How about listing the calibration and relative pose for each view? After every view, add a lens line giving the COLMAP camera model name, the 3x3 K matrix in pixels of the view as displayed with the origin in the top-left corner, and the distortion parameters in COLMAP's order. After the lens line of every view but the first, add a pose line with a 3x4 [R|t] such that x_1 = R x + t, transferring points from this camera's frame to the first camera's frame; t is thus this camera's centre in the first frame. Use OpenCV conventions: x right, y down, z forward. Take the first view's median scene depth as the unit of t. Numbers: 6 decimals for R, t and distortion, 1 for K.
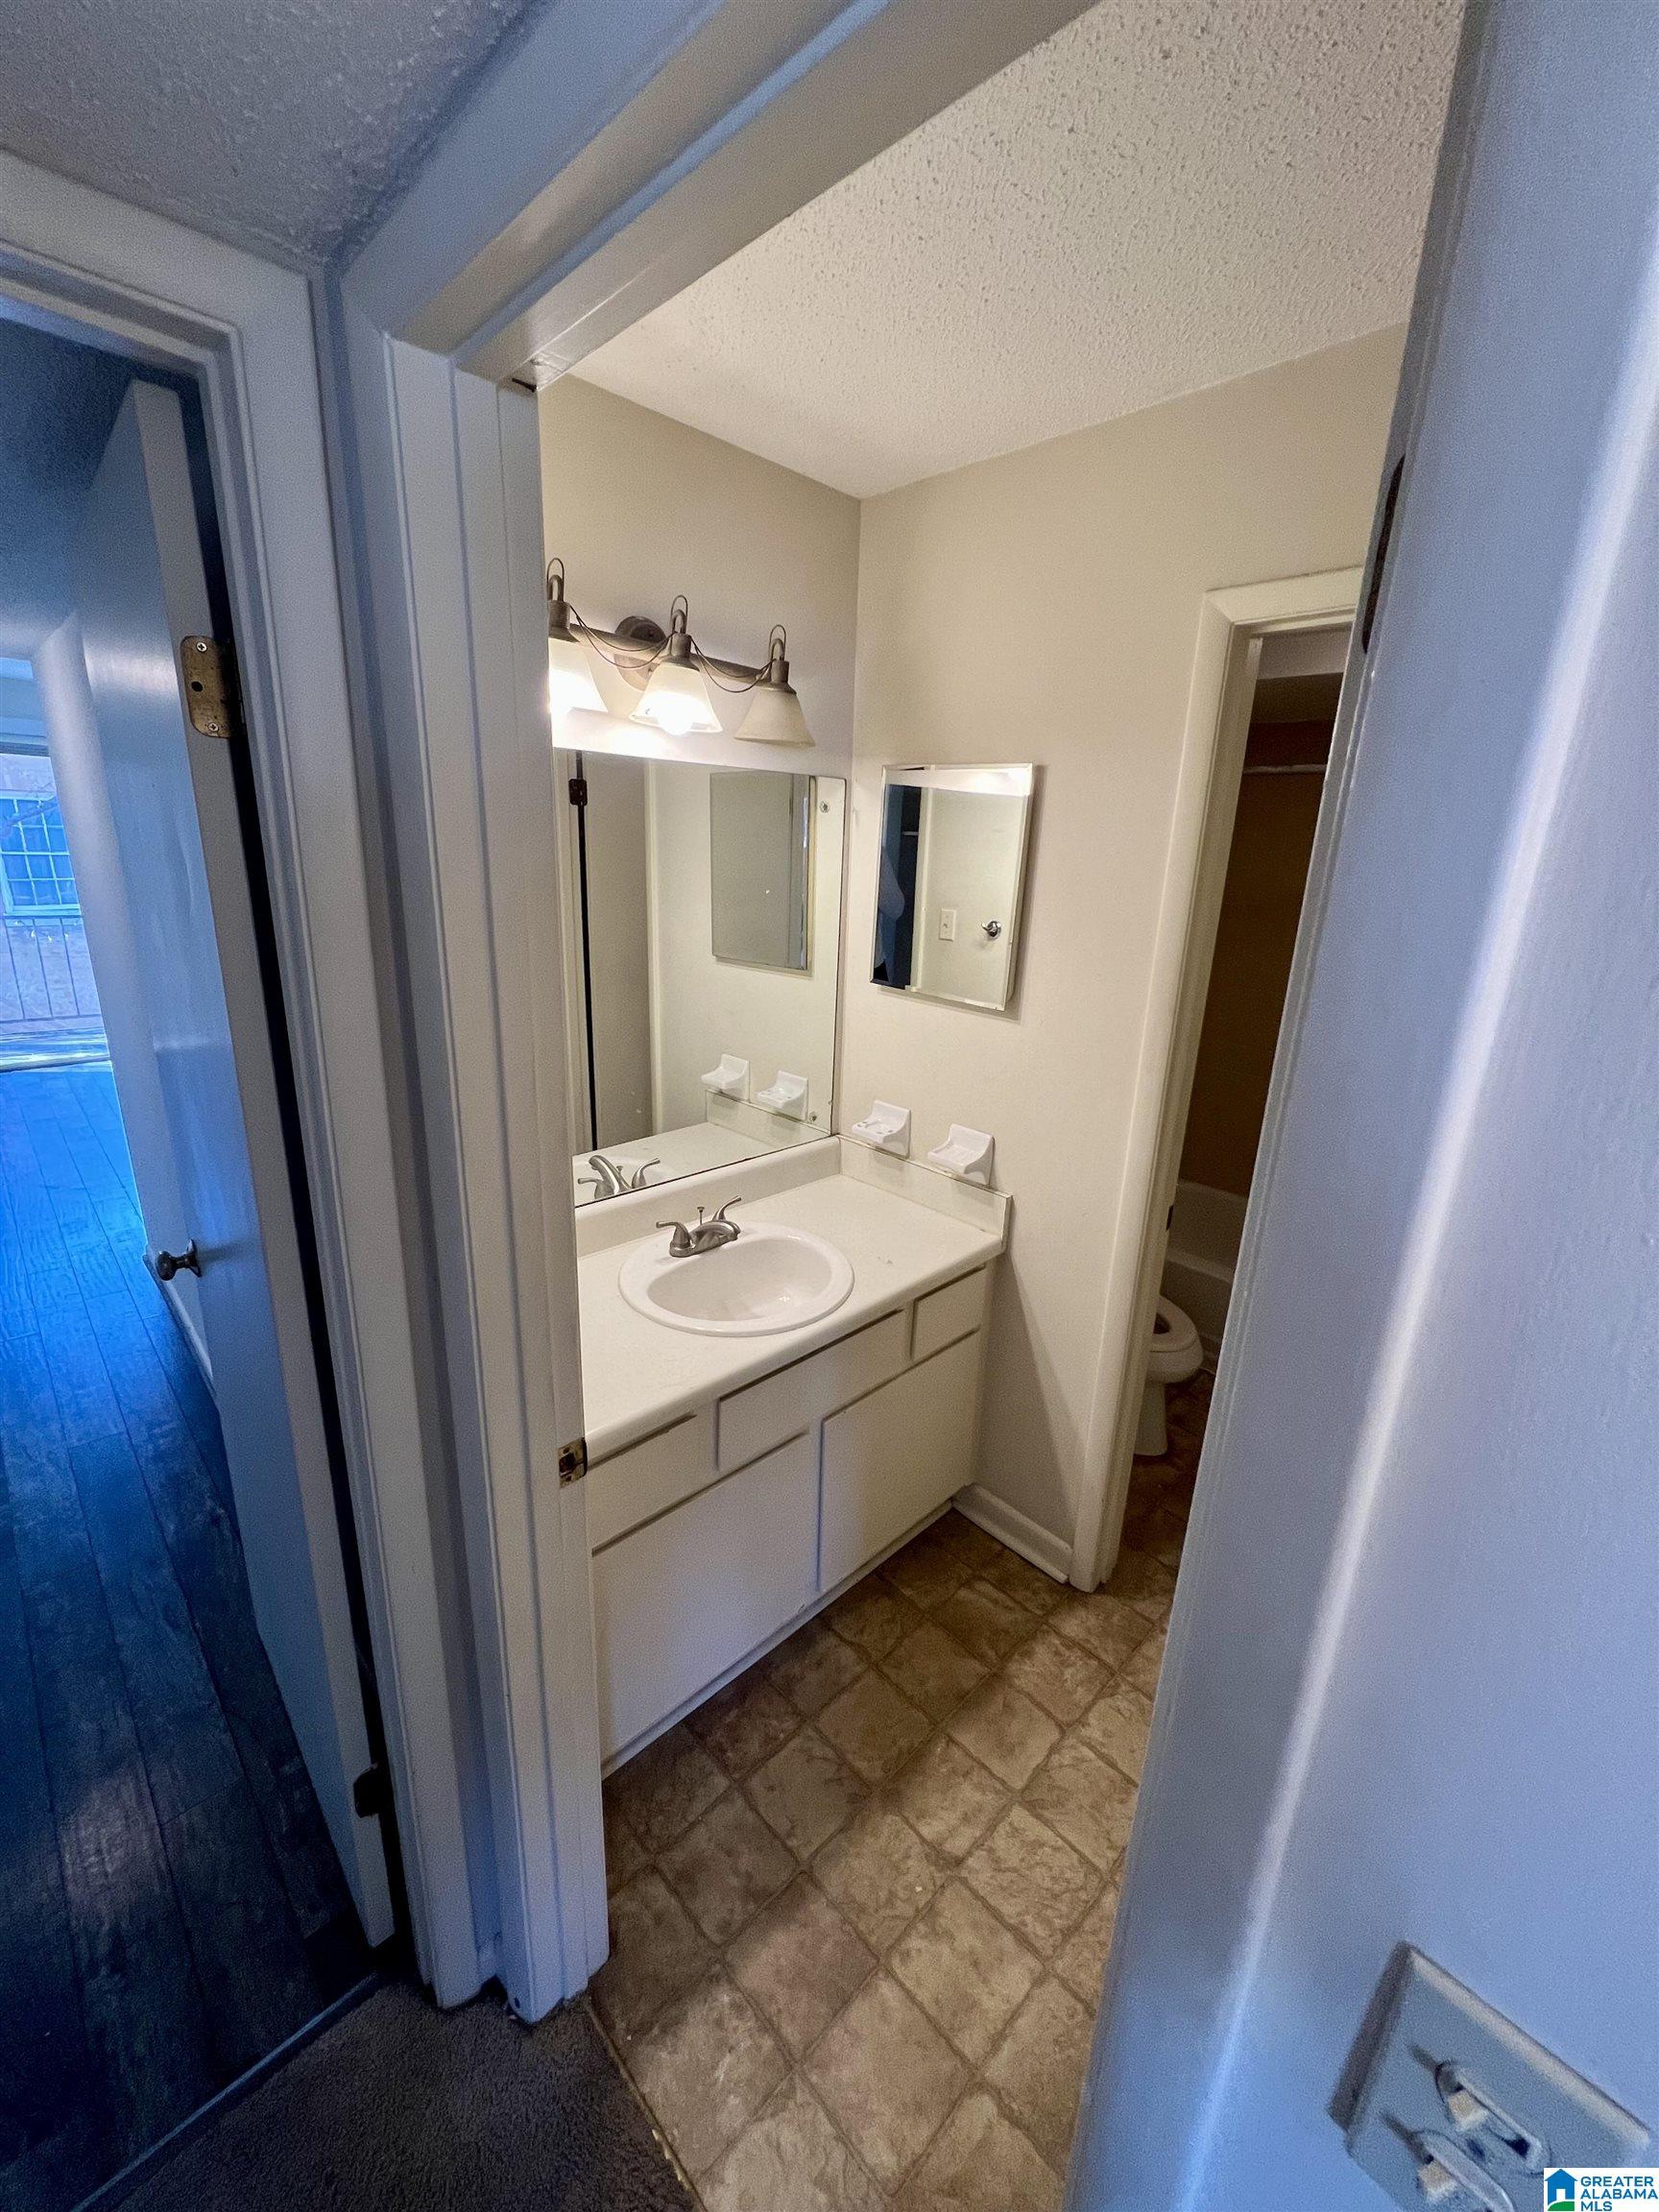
lens RADIAL K [[889.2, 0, 835.3], [0, 889.2, 1099.6], [0, 0, 1]] dist [-0.000676, 0.000443]
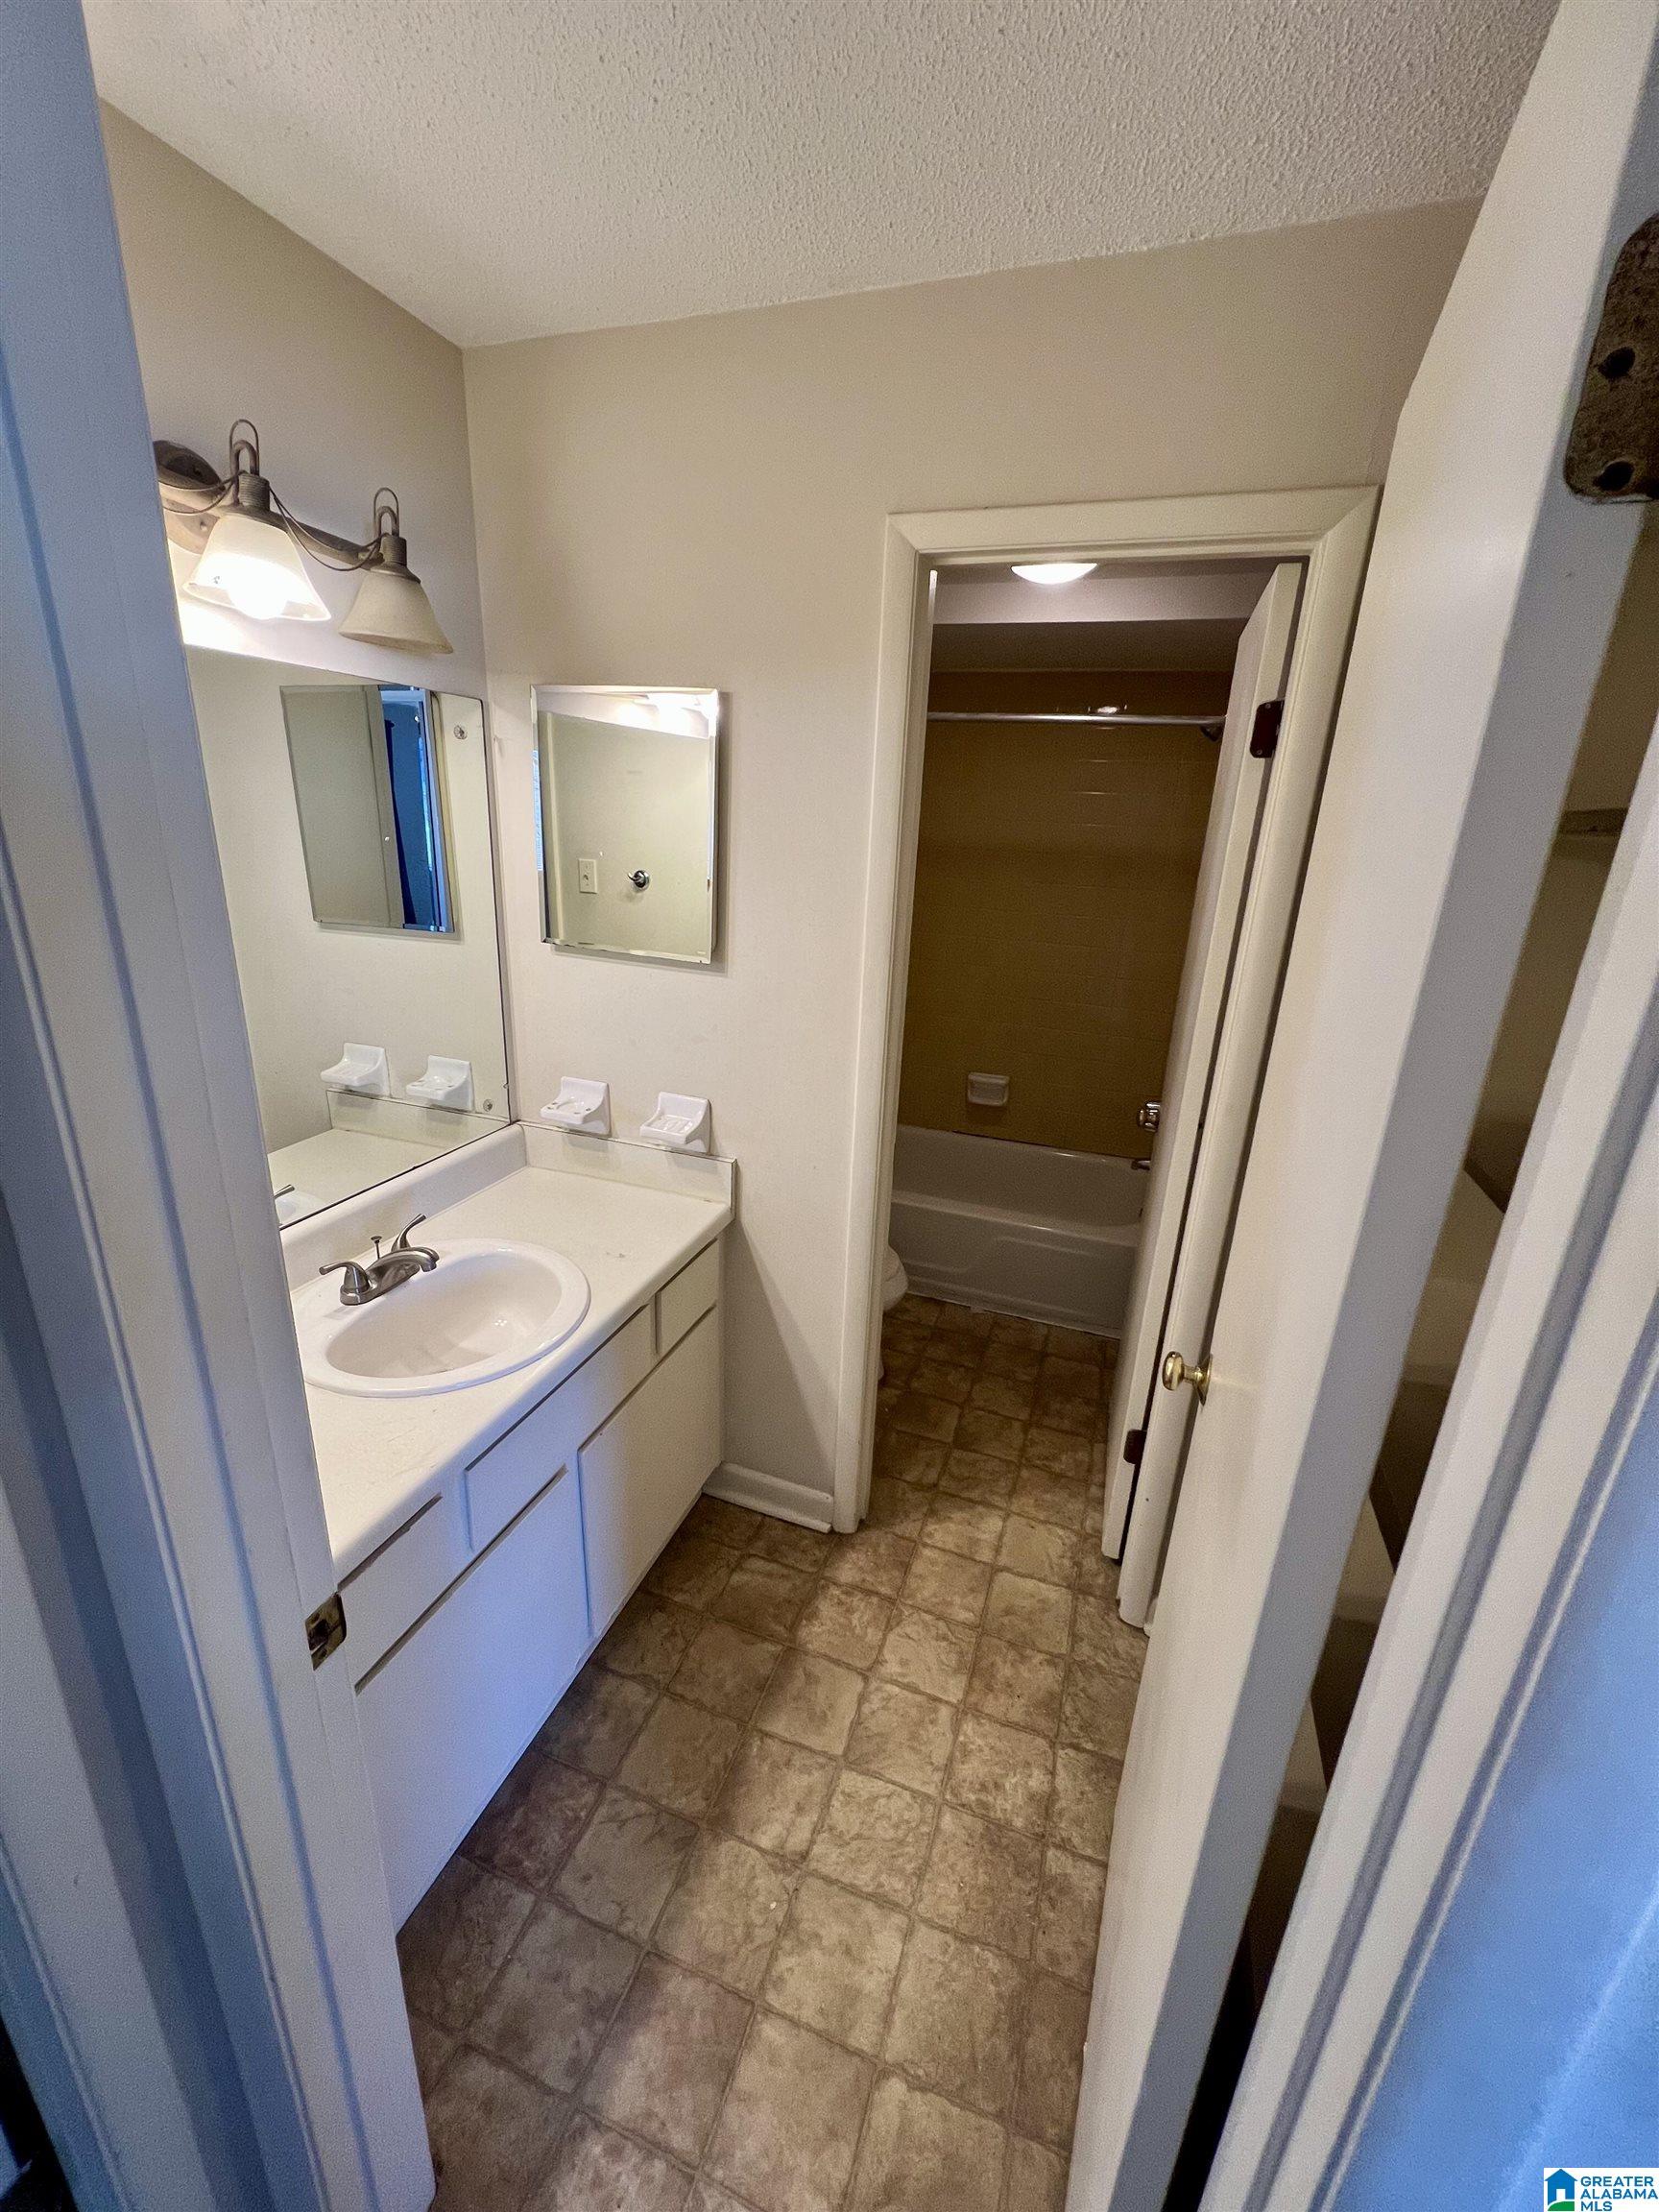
lens RADIAL K [[889.2, 0, 835.3], [0, 889.2, 1099.6], [0, 0, 1]] dist [-0.000676, 0.000443]
pose [[0.899617, -0.132742, 0.416016, -0.101778], [0.112452, 0.990970, 0.073025, -0.013587], [-0.421953, -0.018913, 0.906421, 0.112026]]
